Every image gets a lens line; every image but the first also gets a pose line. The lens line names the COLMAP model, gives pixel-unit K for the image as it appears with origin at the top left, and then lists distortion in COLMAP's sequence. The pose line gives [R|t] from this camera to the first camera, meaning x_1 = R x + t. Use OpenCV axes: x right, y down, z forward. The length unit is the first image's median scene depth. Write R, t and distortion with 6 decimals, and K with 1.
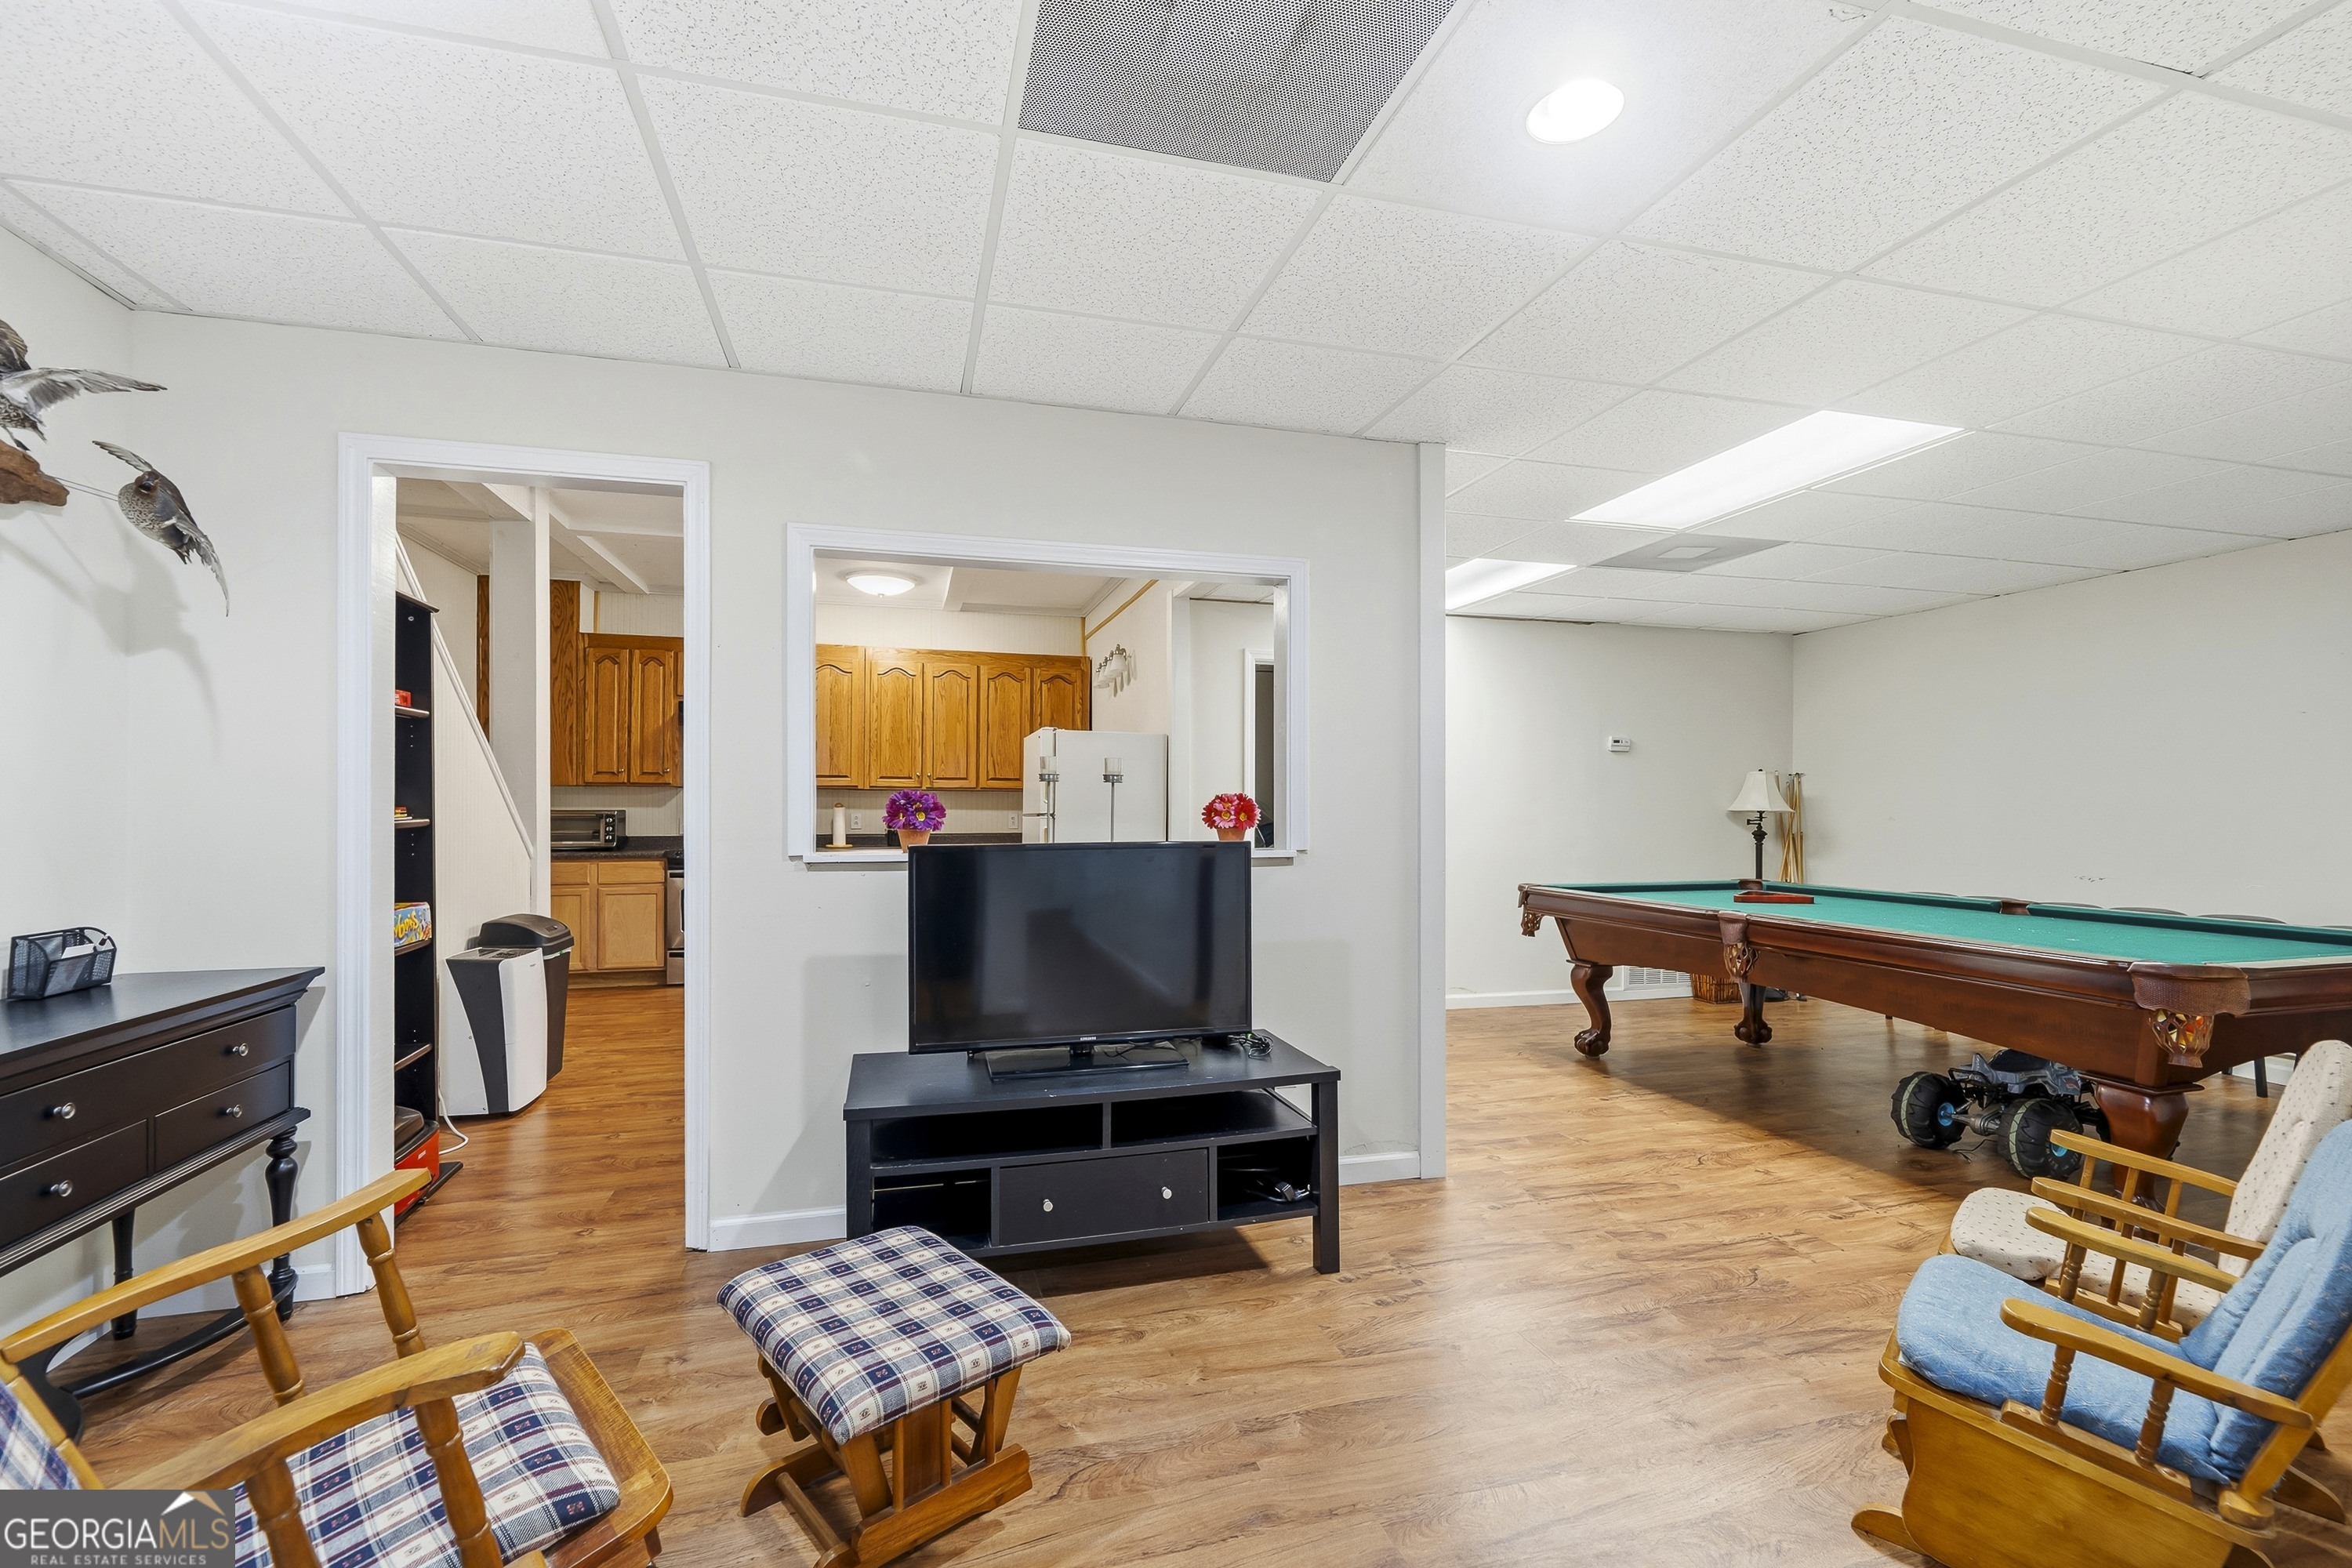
lens RADIAL K [[972.8, 0, 1163.6], [0, 972.8, 792.0], [0, 0, 1]] dist [-0.002904, 0.000000]
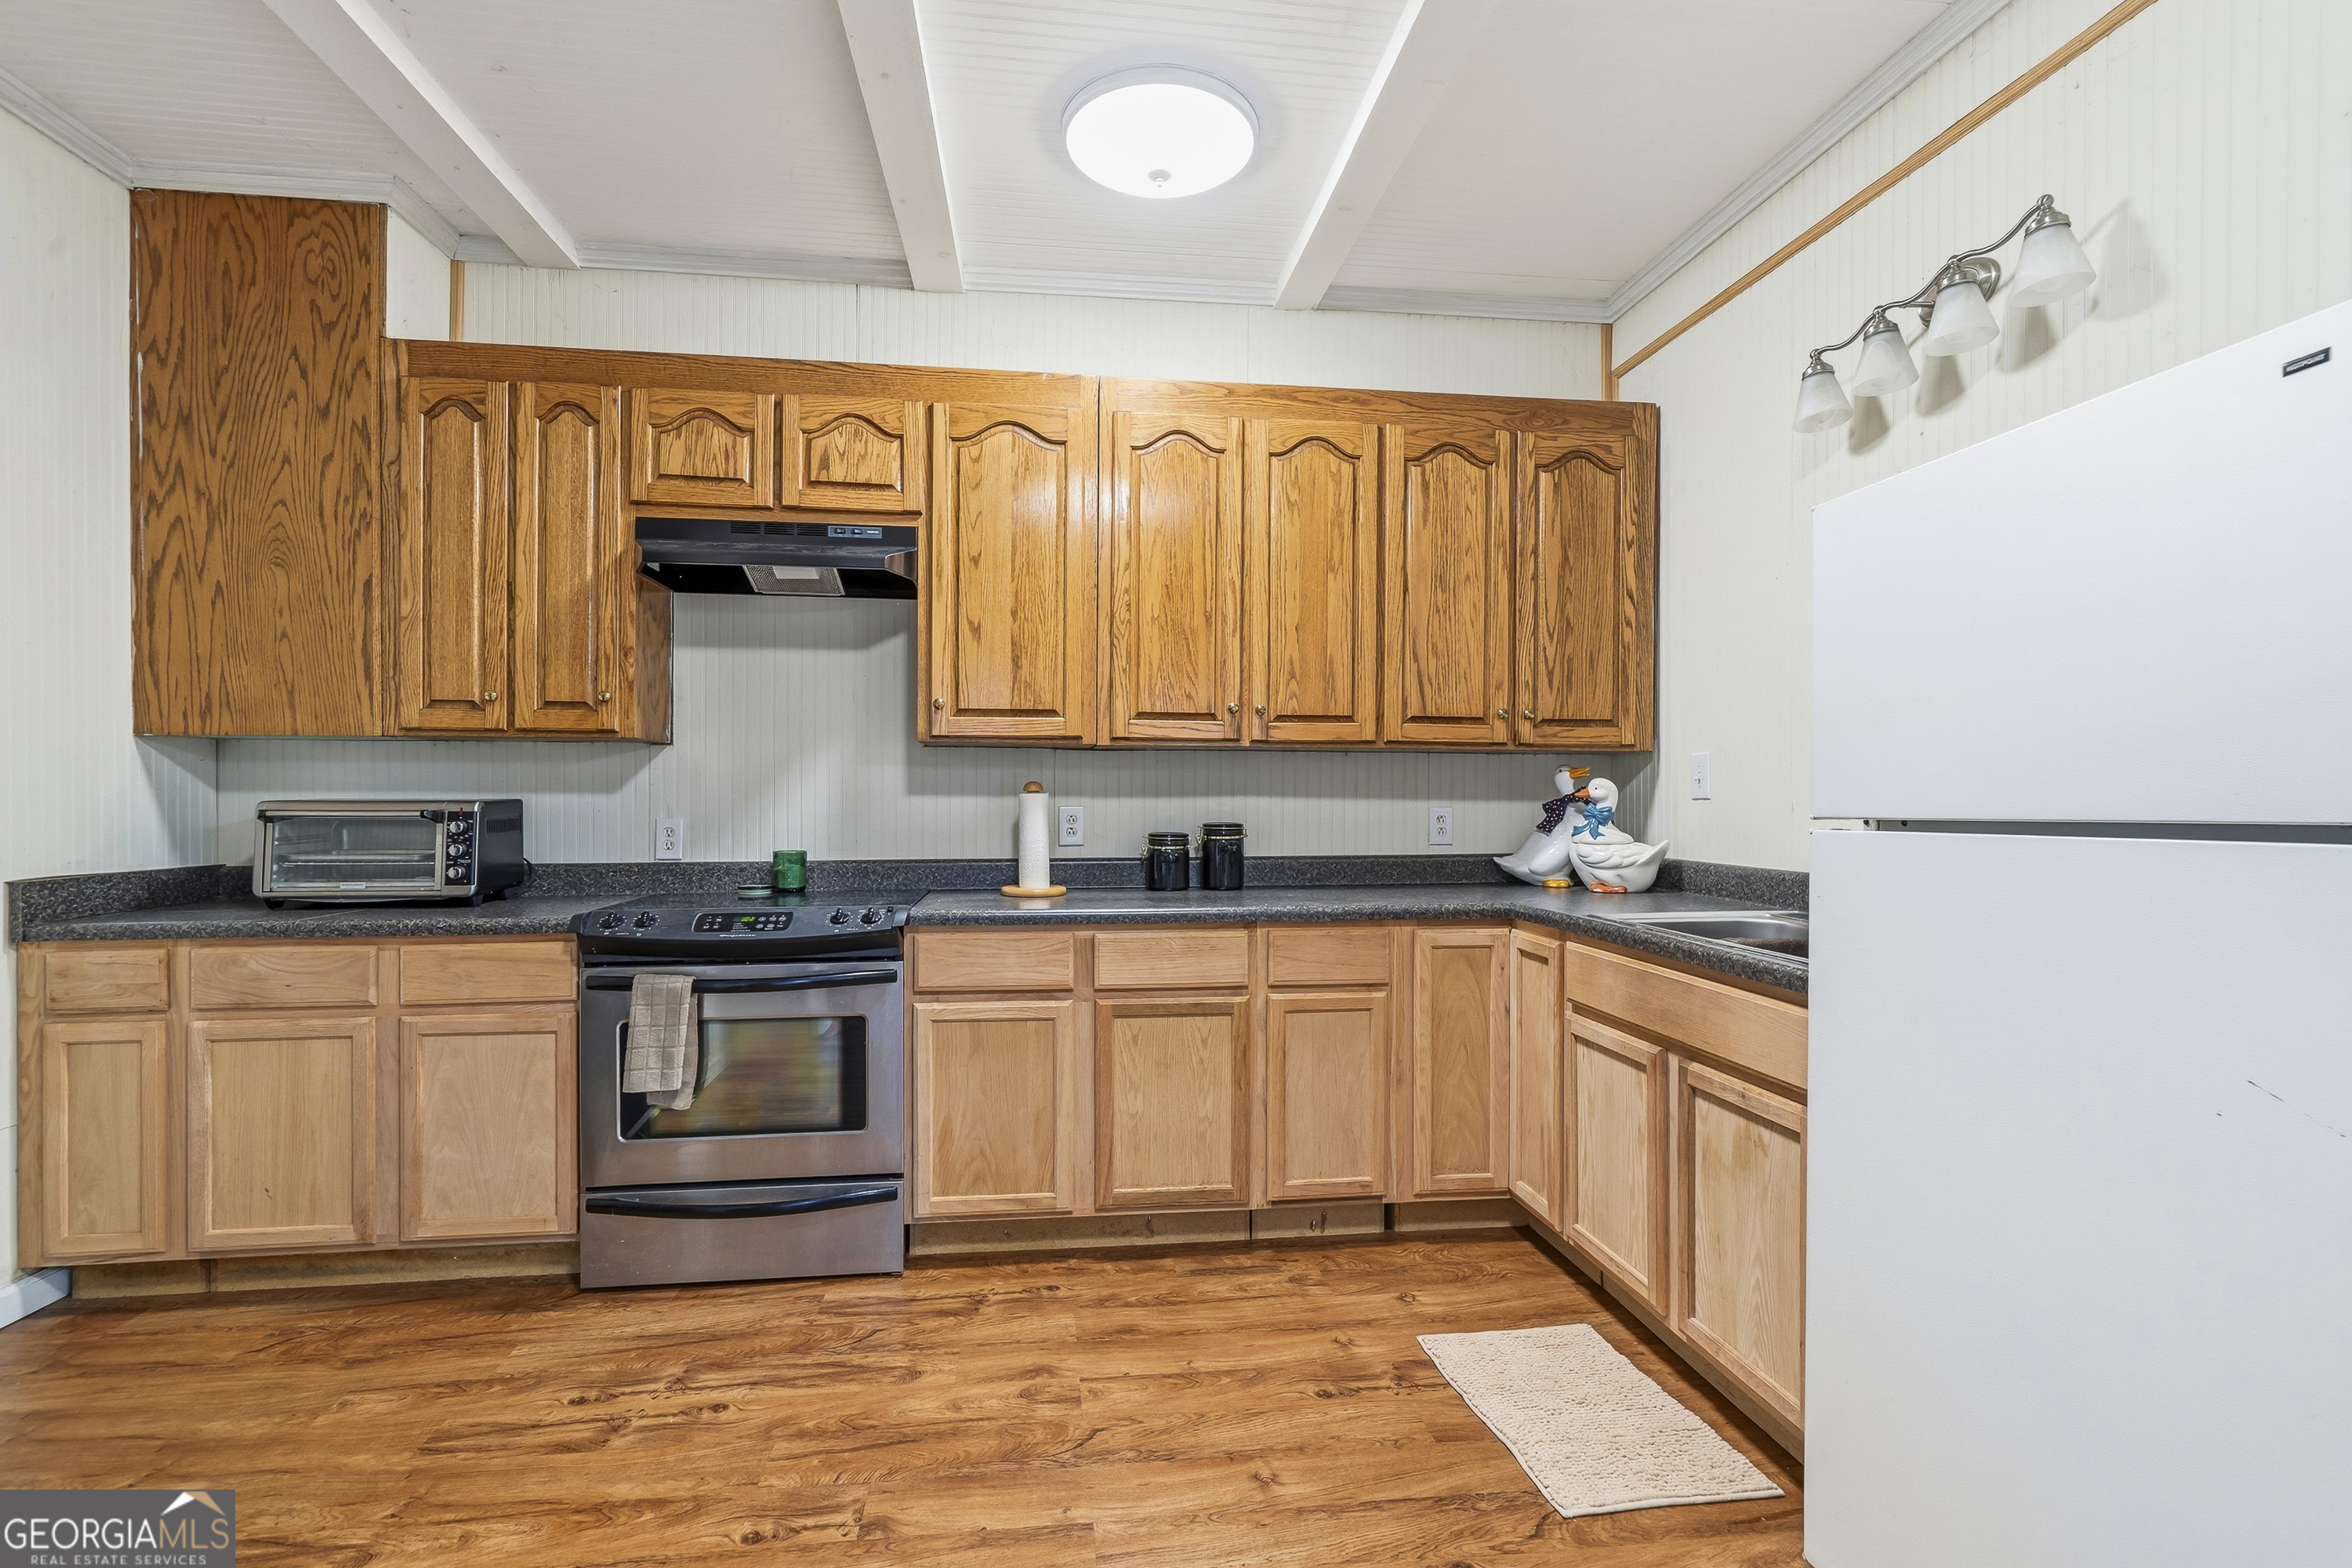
lens RADIAL K [[1092.1, 0, 1167.1], [0, 1092.1, 785.9], [0, 0, 1]] dist [0.001102, 0.000190]
pose [[0.983345, 0.001100, -0.181743, -0.203575], [0.001893, 0.999865, 0.016293, 0.005811], [0.181736, -0.016366, 0.983211, 0.583738]]
